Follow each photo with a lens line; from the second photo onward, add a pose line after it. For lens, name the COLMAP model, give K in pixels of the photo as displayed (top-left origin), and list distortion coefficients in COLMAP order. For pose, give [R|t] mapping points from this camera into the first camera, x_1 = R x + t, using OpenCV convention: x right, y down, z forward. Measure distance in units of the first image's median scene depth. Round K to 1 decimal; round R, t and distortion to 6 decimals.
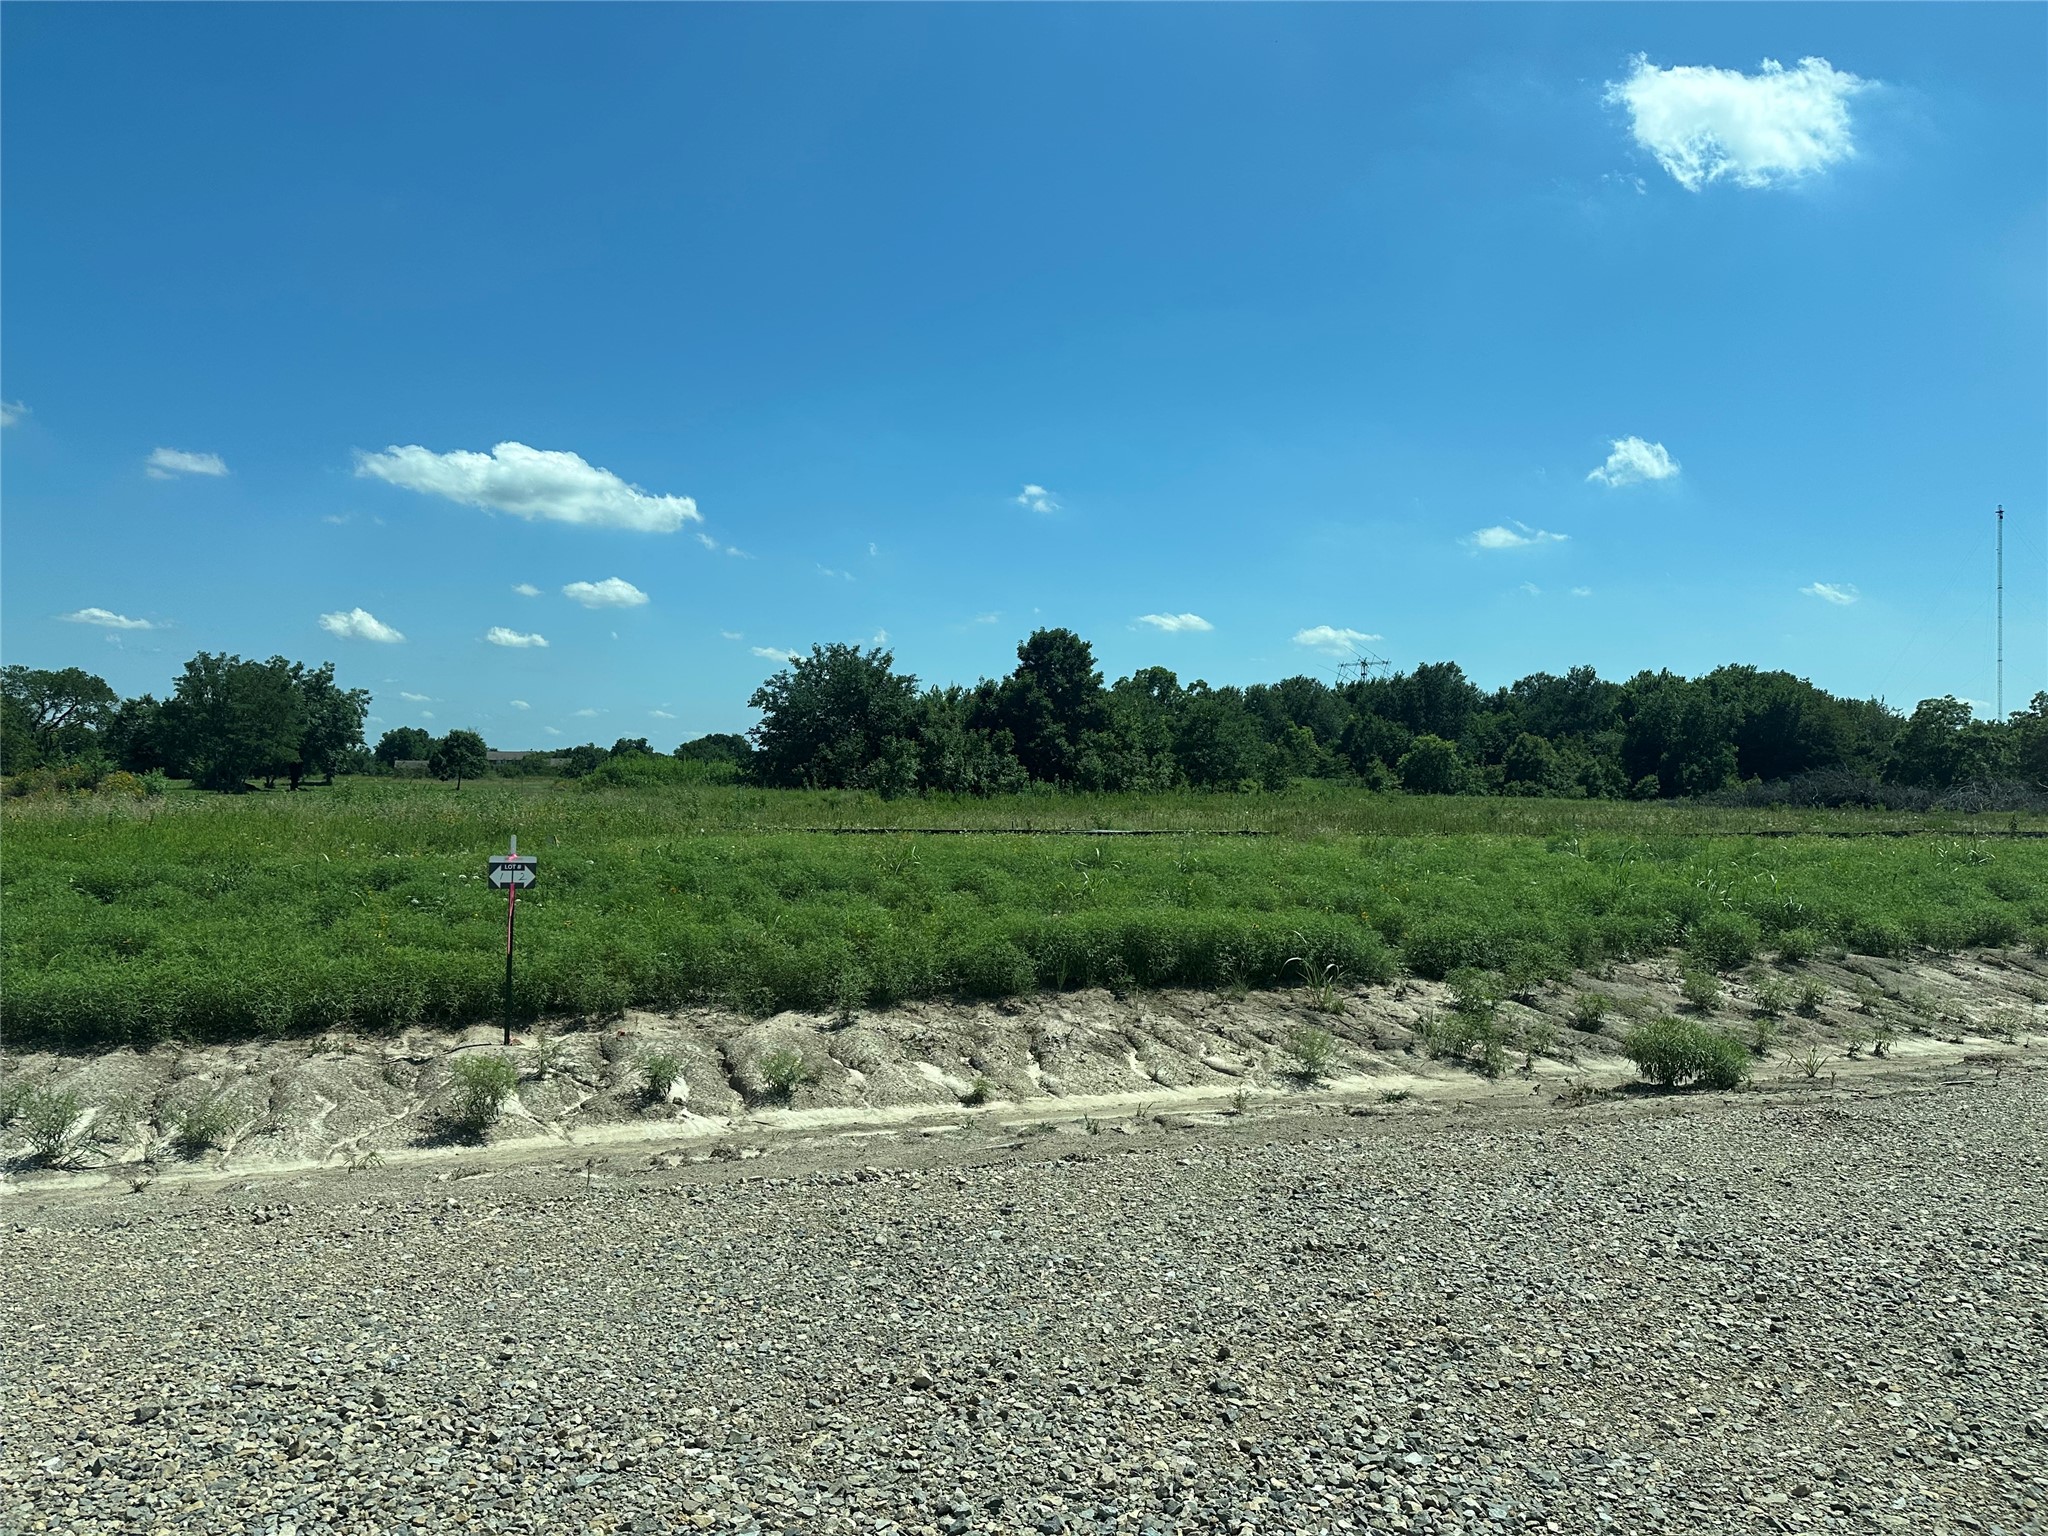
lens RADIAL K [[1435.0, 0, 1010.2], [0, 1435.0, 783.6], [0, 0, 1]] dist [0.023647, -0.022834]
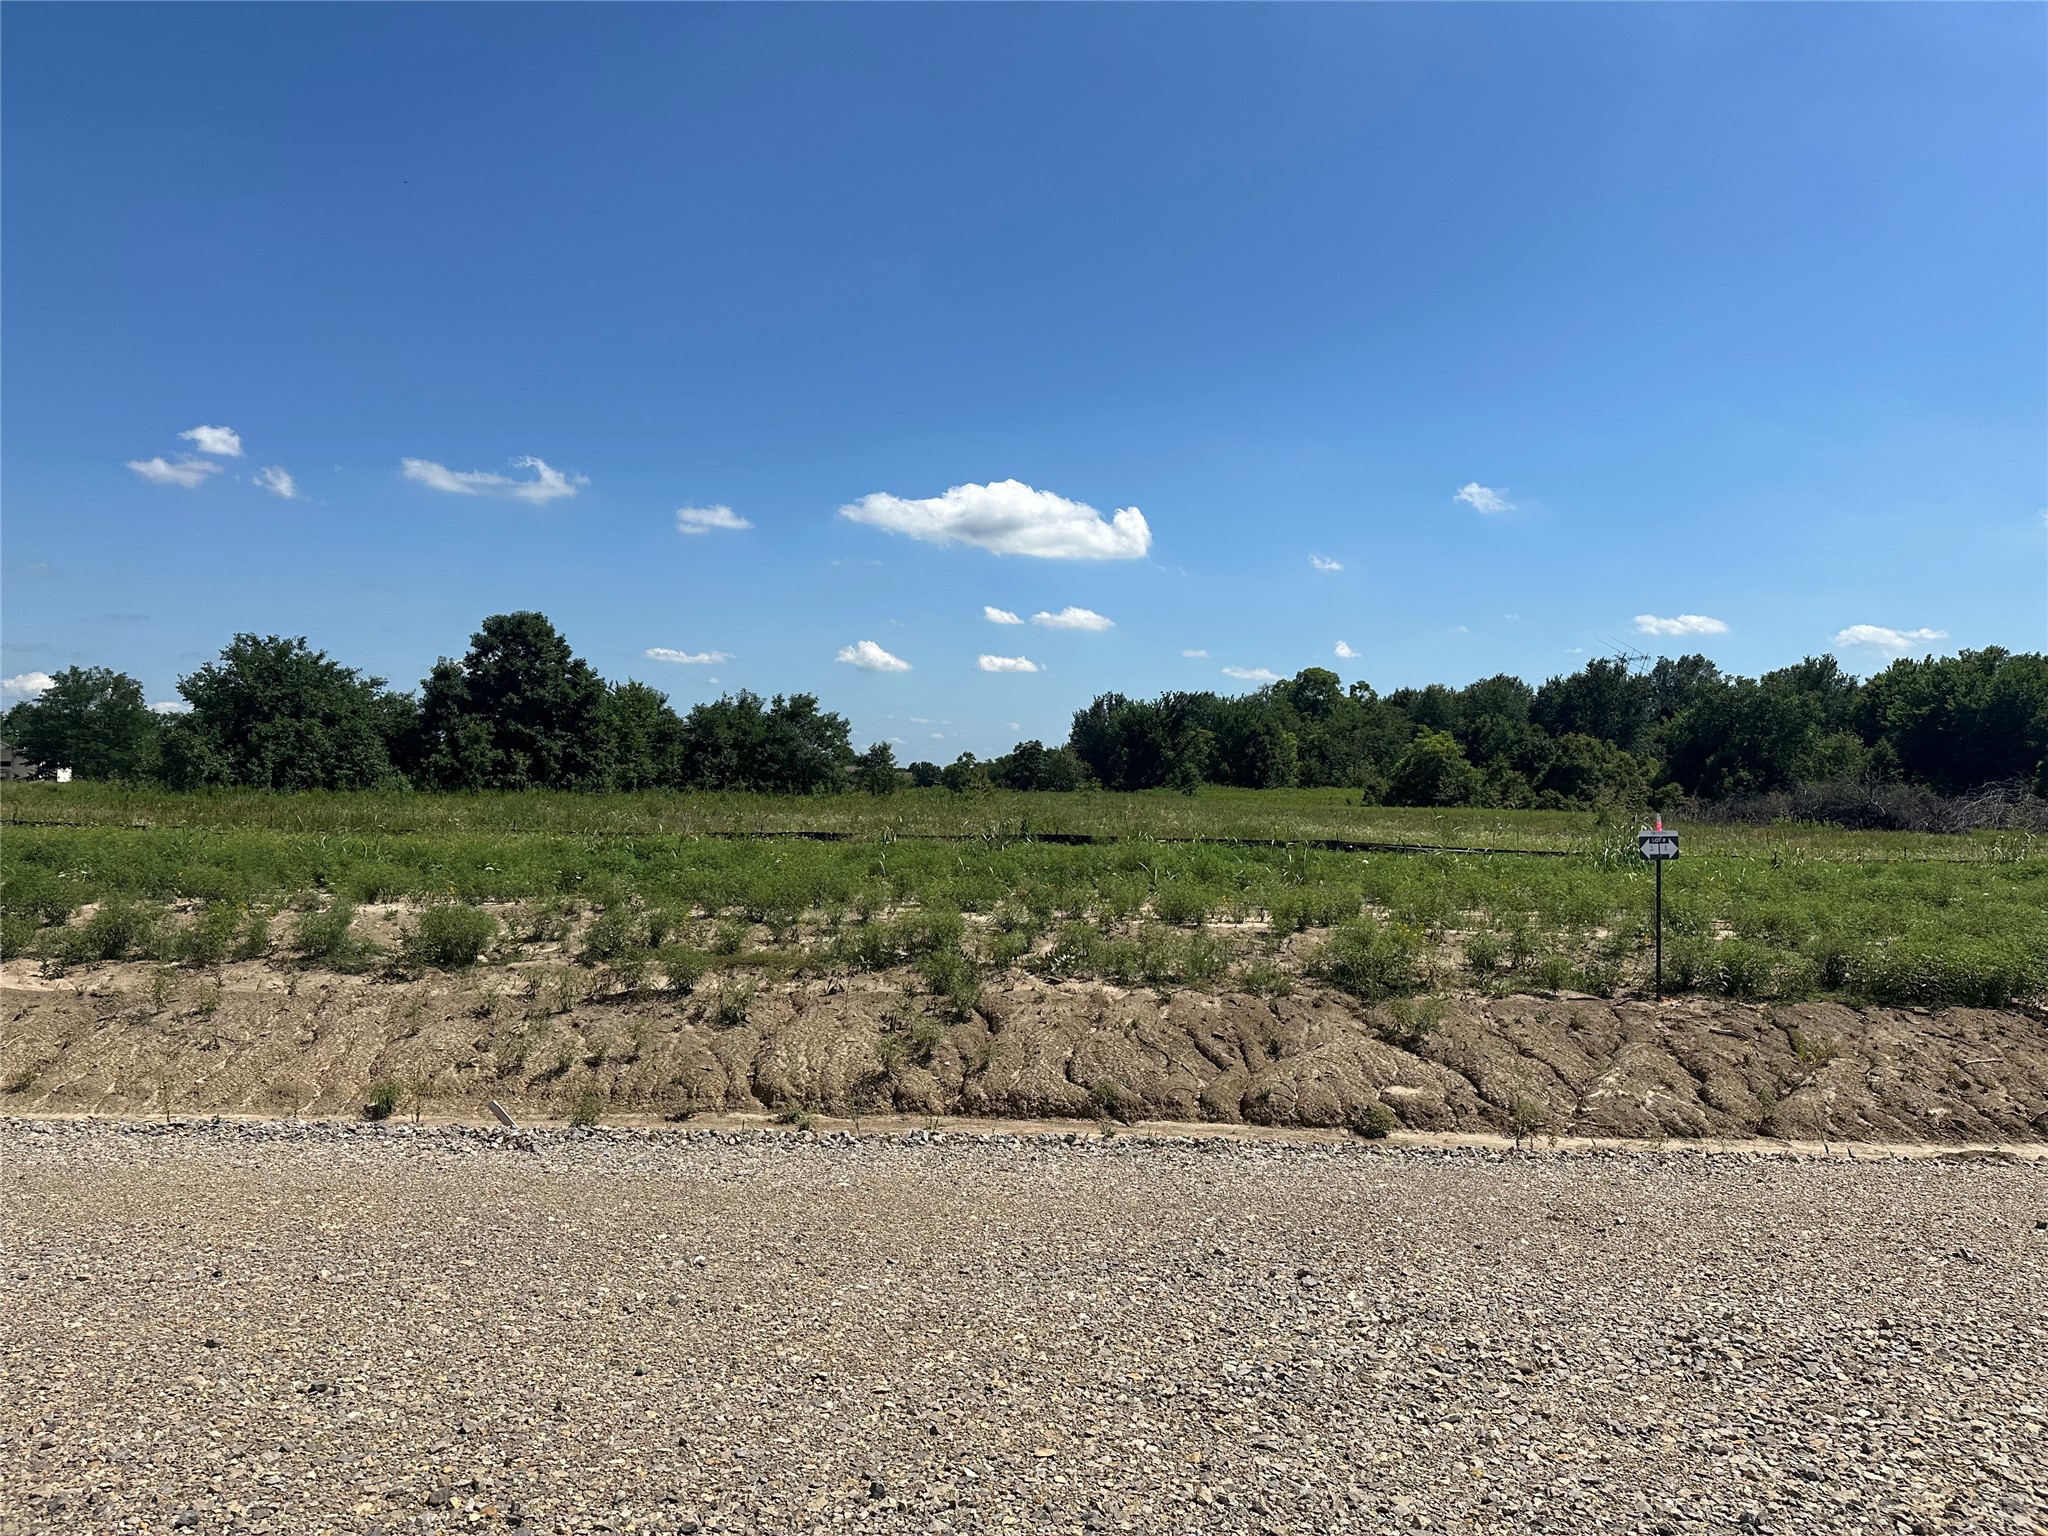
lens RADIAL K [[1435.0, 0, 1019.4], [0, 1435.0, 784.5], [0, 0, 1]] dist [0.023647, -0.022834]
pose [[0.938460, 0.003480, -0.345372, 0.387662], [-0.008060, 0.999898, -0.011824, 0.009888], [0.345295, 0.013880, 0.938391, 0.097375]]
